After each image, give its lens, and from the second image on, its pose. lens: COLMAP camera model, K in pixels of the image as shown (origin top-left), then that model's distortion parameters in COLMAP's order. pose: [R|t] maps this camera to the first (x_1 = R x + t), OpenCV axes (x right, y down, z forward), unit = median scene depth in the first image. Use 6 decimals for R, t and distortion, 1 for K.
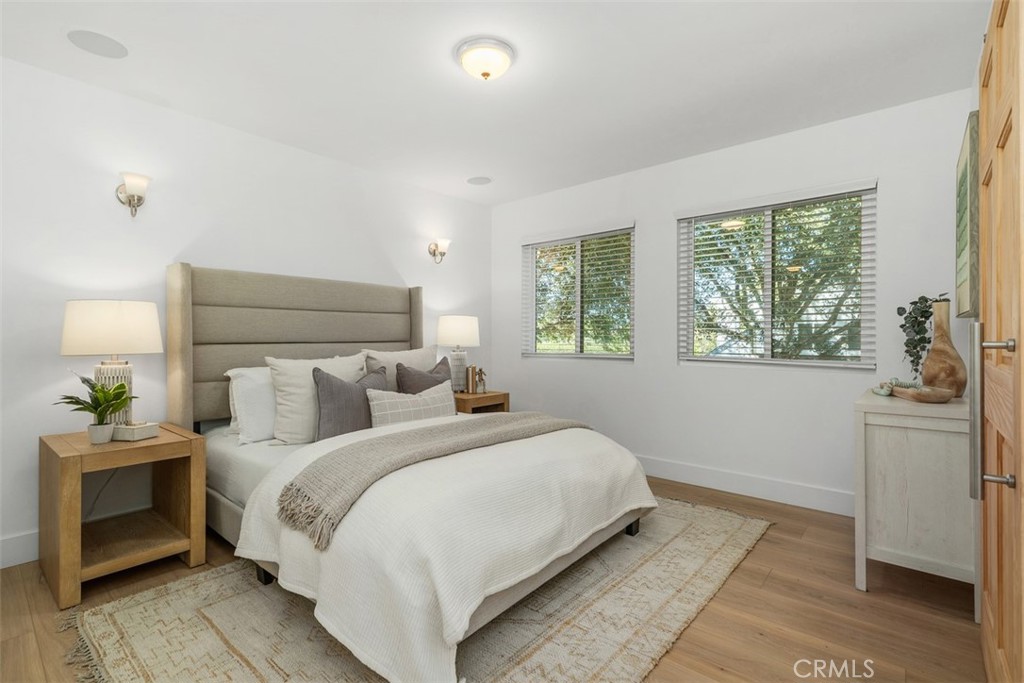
lens RADIAL K [[470.5, 0, 502.7], [0, 470.5, 336.7], [0, 0, 1]] dist [0.024238, 0.000068]
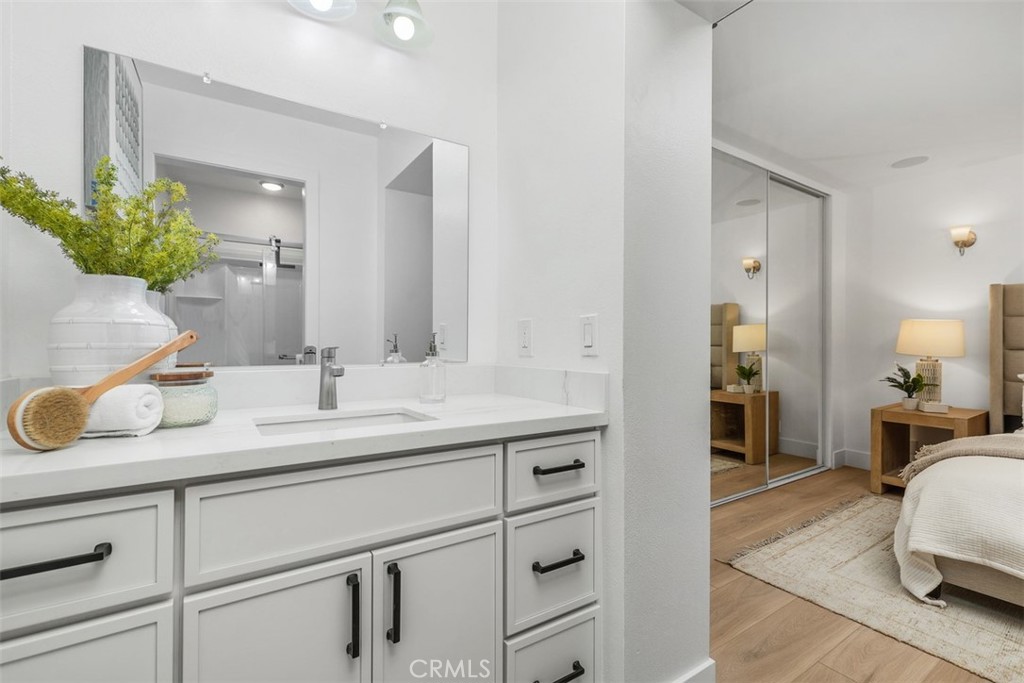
lens RADIAL K [[465.3, 0, 510.3], [0, 465.3, 343.1], [0, 0, 1]] dist [0.009089, -0.000044]
pose [[-0.253961, 0.006839, -0.967190, 1.000393], [-0.009012, 0.999915, 0.009436, -0.001704], [0.967172, 0.011112, -0.253878, 0.109918]]
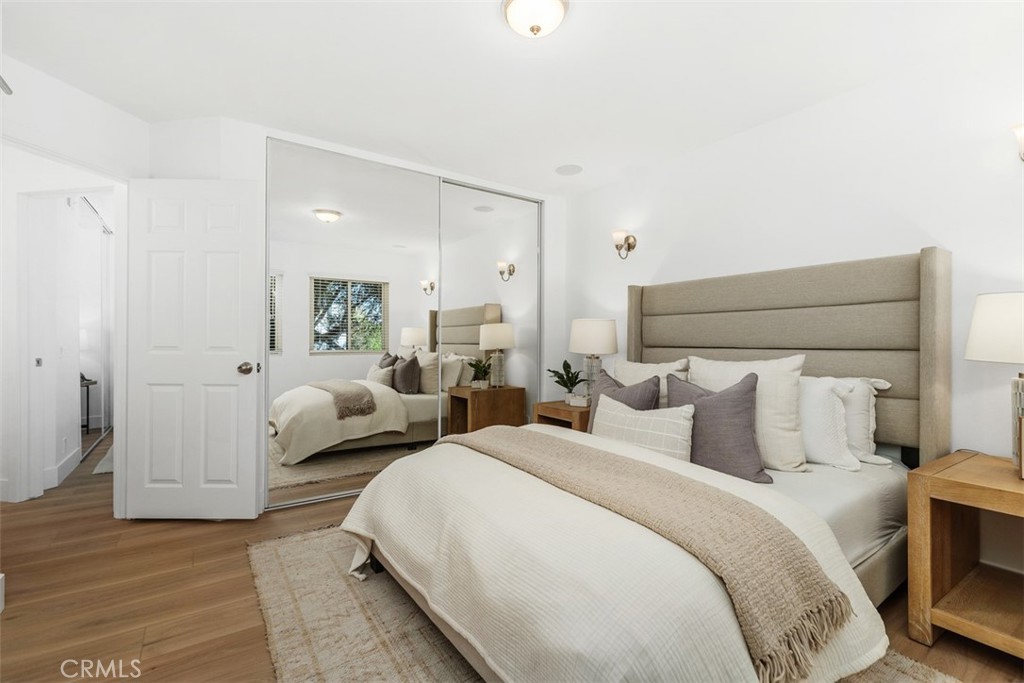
lens RADIAL K [[460.3, 0, 512.0], [0, 460.3, 341.5], [0, 0, 1]] dist [0.000416, -0.000026]
pose [[-0.246253, -0.002244, -0.969203, 0.782477], [-0.008669, 0.999962, -0.000113, 0.004167], [0.969167, 0.008375, -0.246263, 1.199406]]
